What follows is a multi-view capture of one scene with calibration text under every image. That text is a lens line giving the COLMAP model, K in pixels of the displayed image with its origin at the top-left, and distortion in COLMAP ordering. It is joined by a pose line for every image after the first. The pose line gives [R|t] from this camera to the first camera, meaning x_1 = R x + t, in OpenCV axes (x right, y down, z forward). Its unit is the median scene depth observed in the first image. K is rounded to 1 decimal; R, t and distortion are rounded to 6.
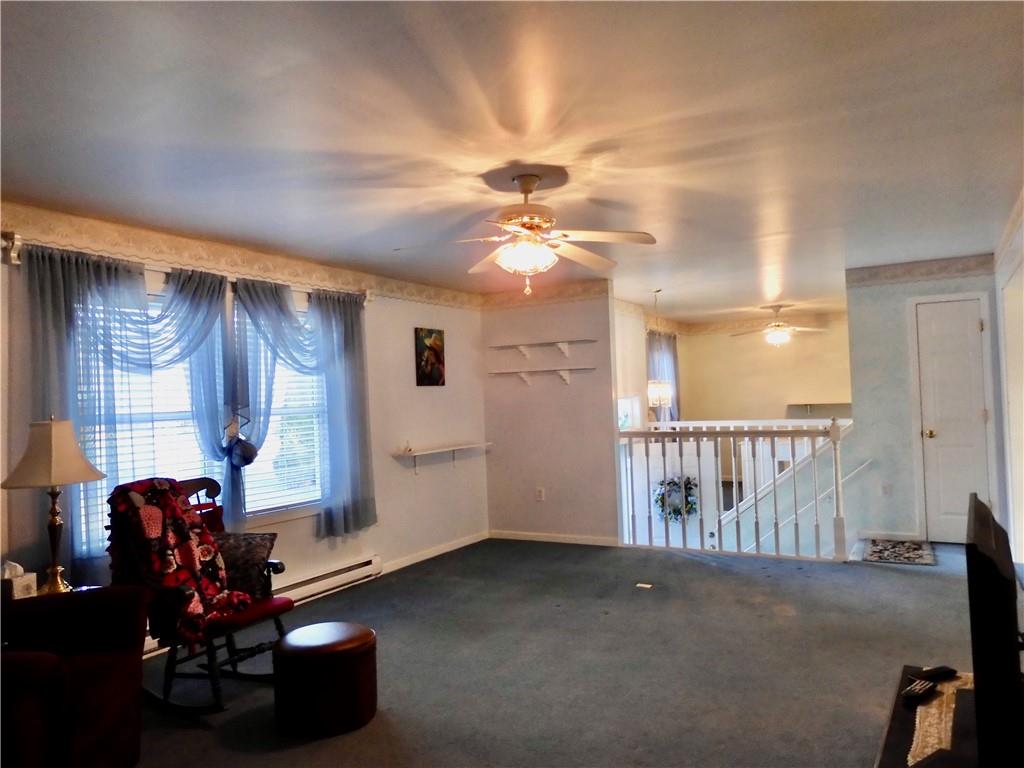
lens RADIAL K [[732.5, 0, 512.5], [0, 732.5, 384.3], [0, 0, 1]] dist [-0.003835, 0.001524]
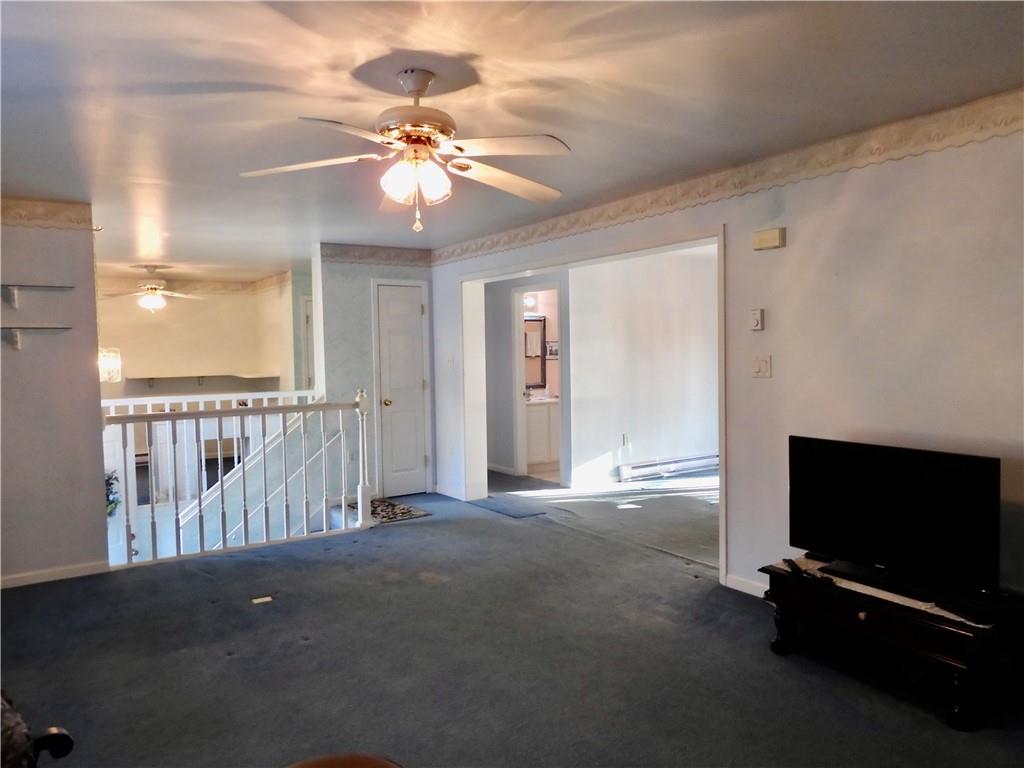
lens RADIAL K [[732.5, 0, 512.2], [0, 732.5, 380.4], [0, 0, 1]] dist [-0.003835, 0.001524]
pose [[0.445084, -0.011752, 0.895412, -0.472160], [-0.015338, 0.999667, 0.020745, 0.010615], [-0.895357, -0.022967, 0.444756, 0.441182]]
